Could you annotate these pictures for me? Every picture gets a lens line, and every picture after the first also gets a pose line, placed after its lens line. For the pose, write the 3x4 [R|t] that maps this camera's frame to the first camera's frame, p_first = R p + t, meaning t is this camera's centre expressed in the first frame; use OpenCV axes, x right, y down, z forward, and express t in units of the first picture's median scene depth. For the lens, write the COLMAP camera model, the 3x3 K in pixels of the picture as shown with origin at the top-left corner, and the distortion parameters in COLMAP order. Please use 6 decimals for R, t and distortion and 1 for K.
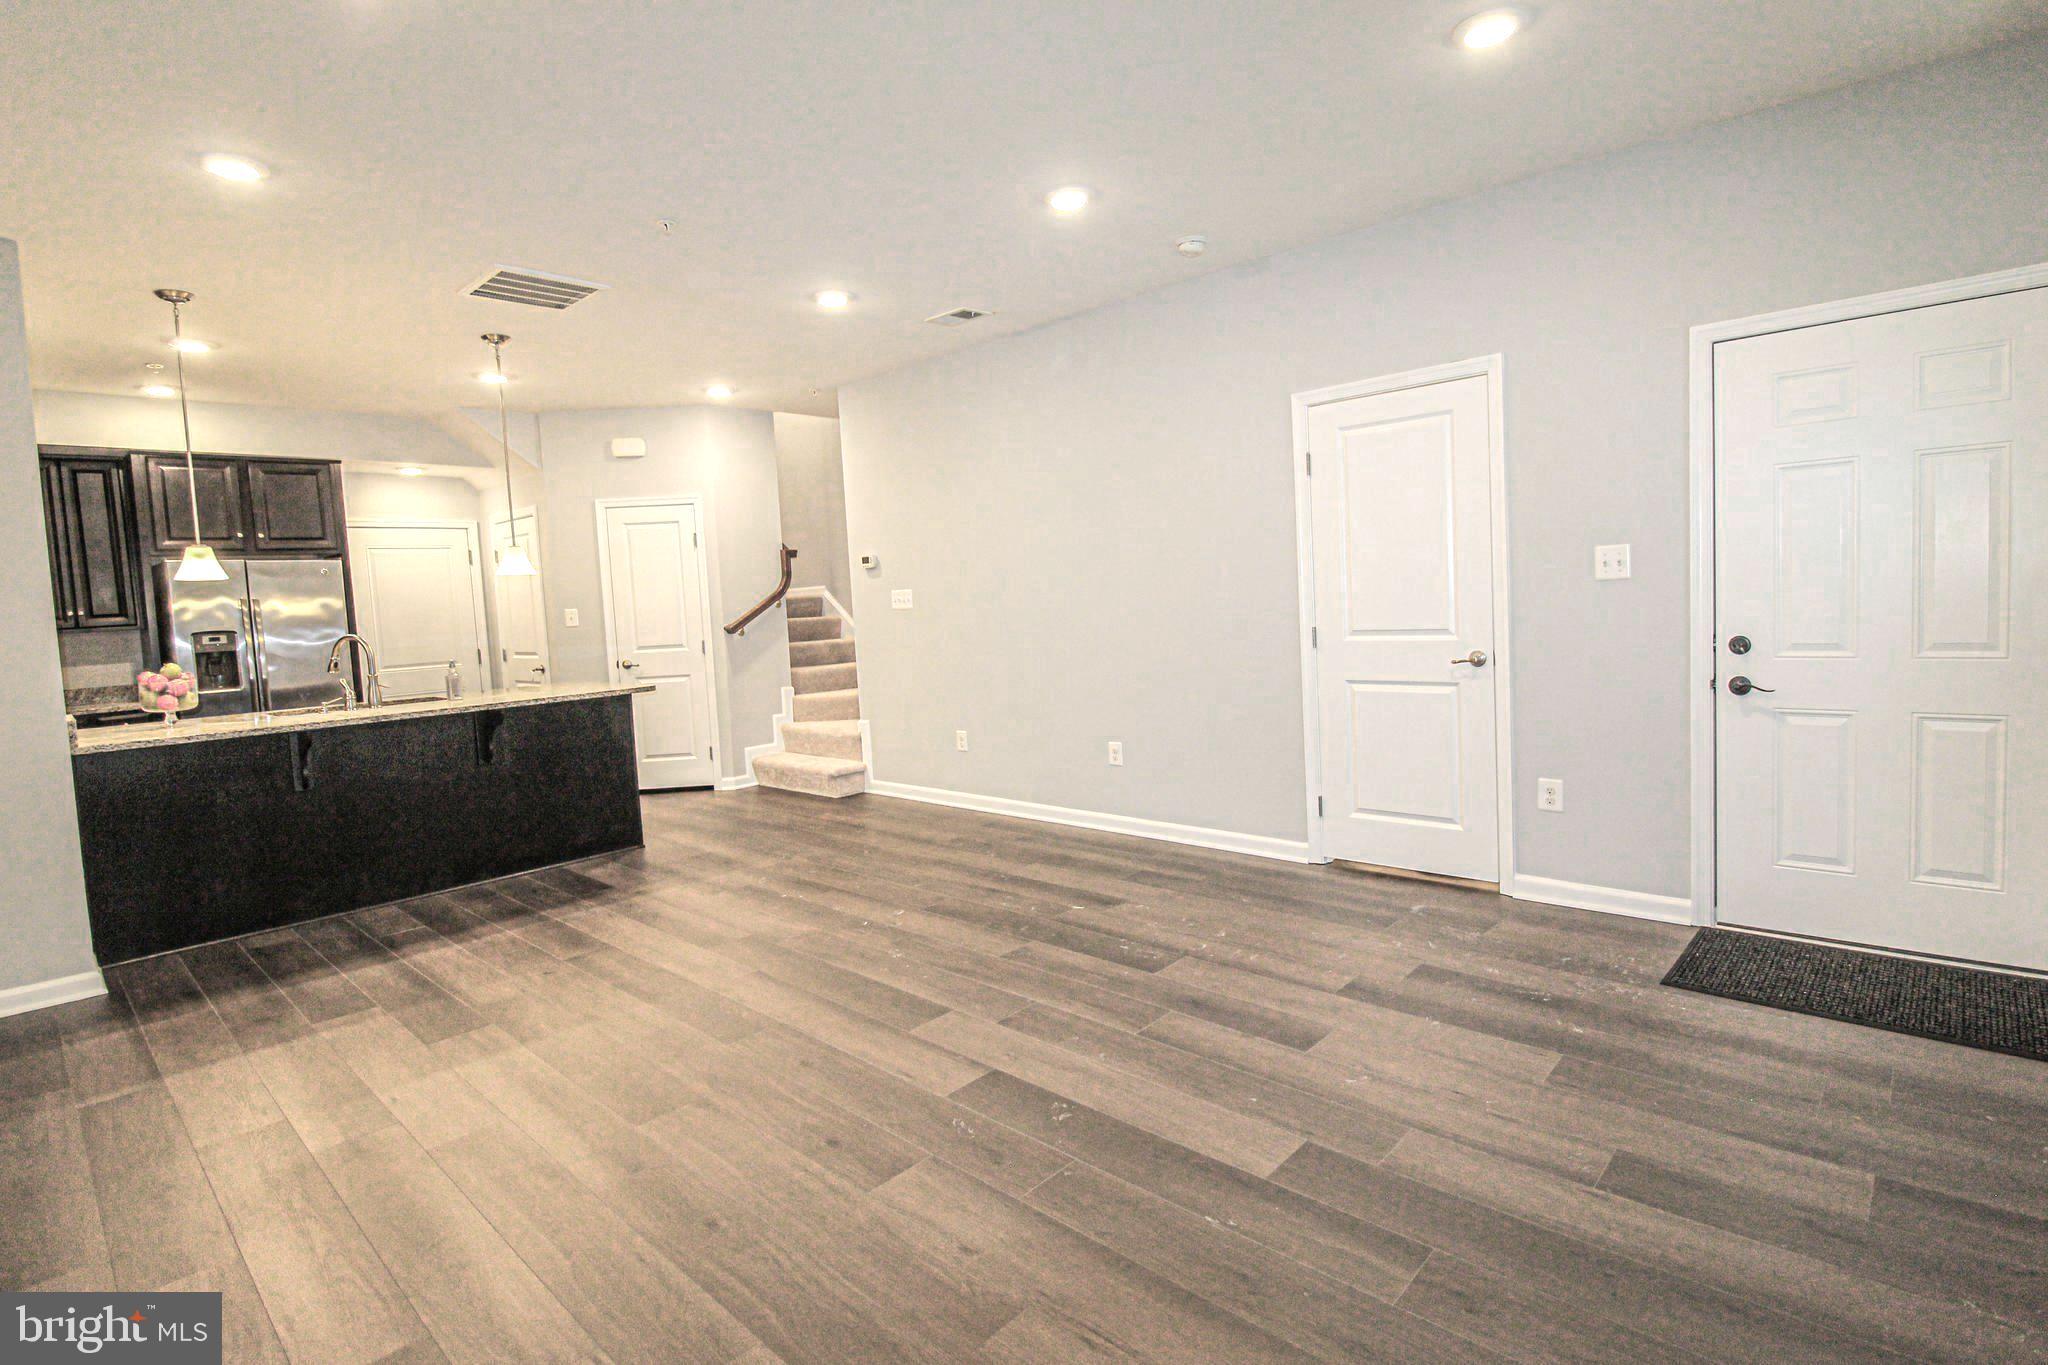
lens RADIAL K [[980.4, 0, 1023.4], [0, 980.4, 675.3], [0, 0, 1]] dist [-0.013074, -0.003855]
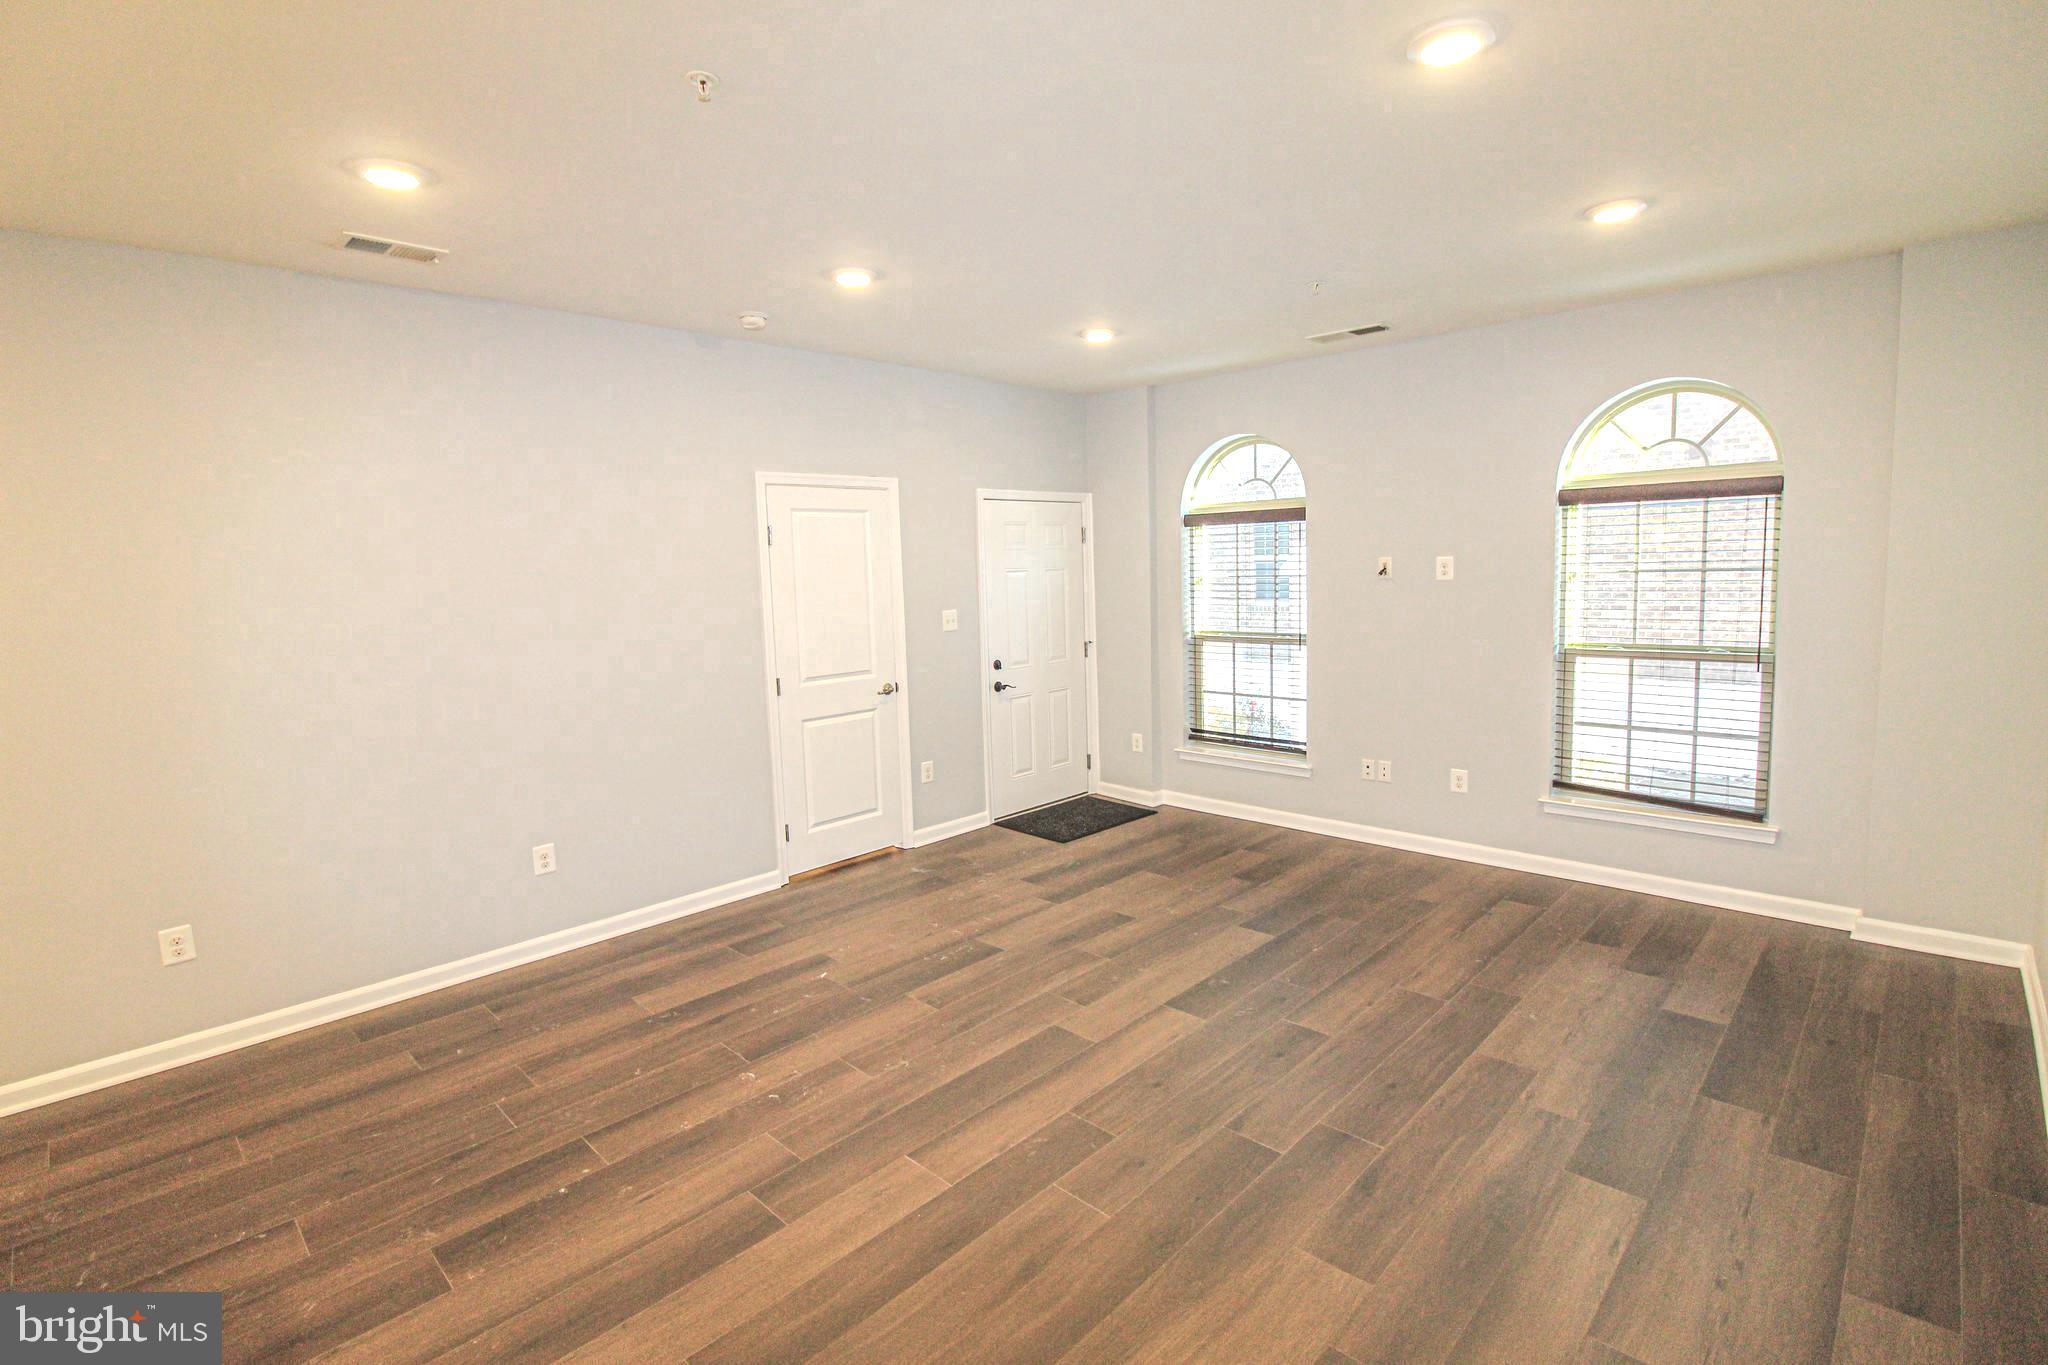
lens RADIAL K [[949.9, 0, 1036.1], [0, 949.9, 675.9], [0, 0, 1]] dist [-0.010125, -0.000814]
pose [[0.007424, -0.066132, 0.997783, -1.015772], [0.110146, 0.991793, 0.064915, -0.114043], [-0.993888, 0.109419, 0.014647, 0.867087]]
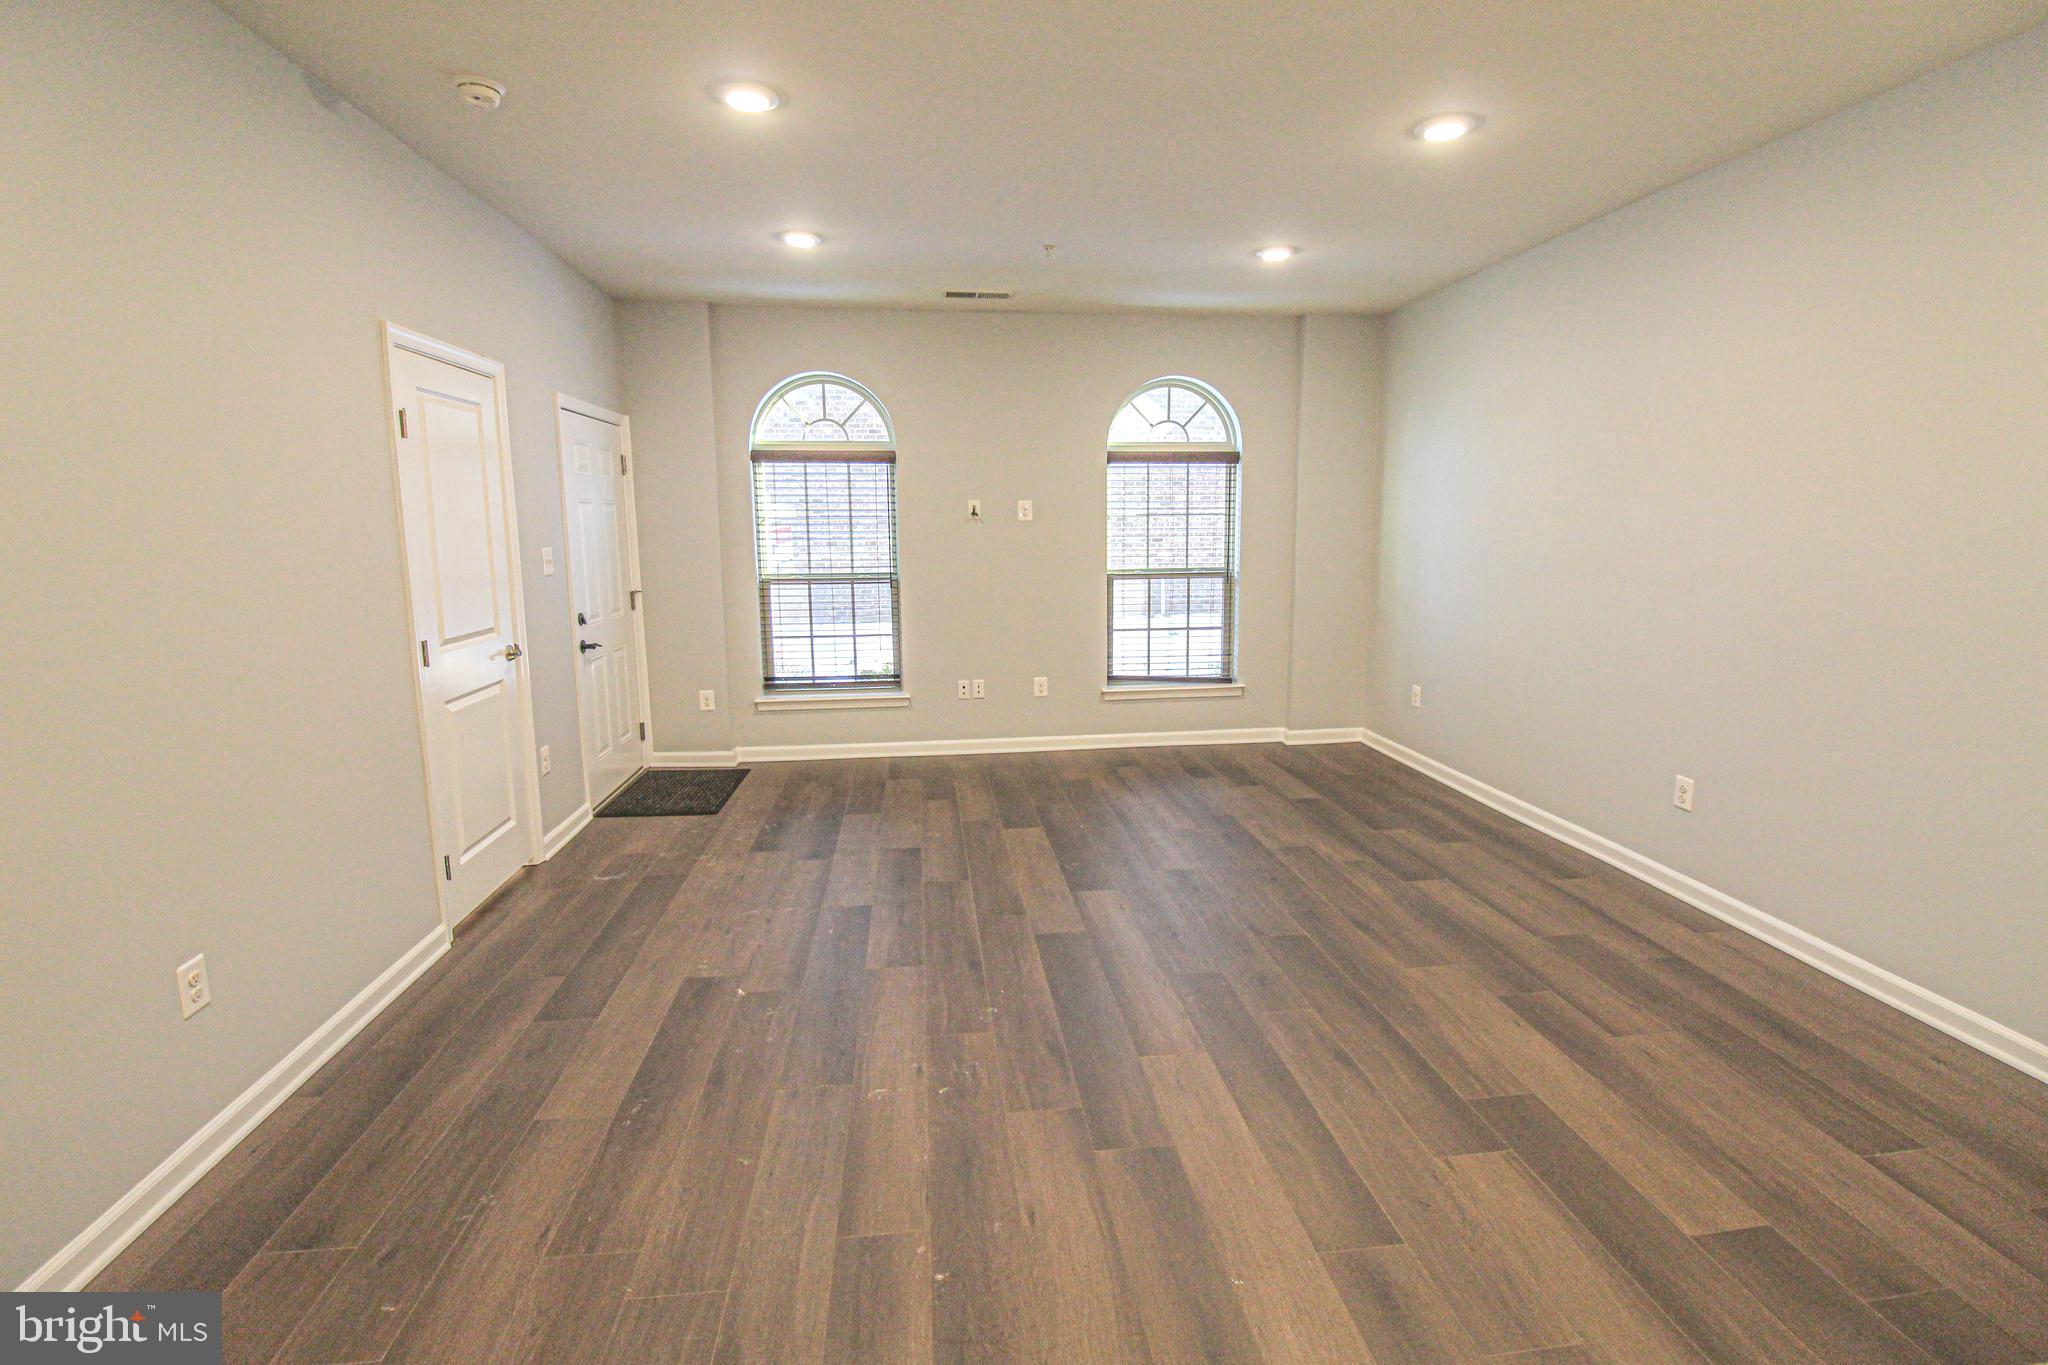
lens RADIAL K [[949.9, 0, 1044.5], [0, 949.9, 670.7], [0, 0, 1]] dist [-0.010125, -0.000814]
pose [[-0.771243, -0.046630, 0.634831, -0.695633], [0.096701, 0.977155, 0.189254, -0.152909], [-0.629153, 0.207349, -0.749115, 1.586995]]
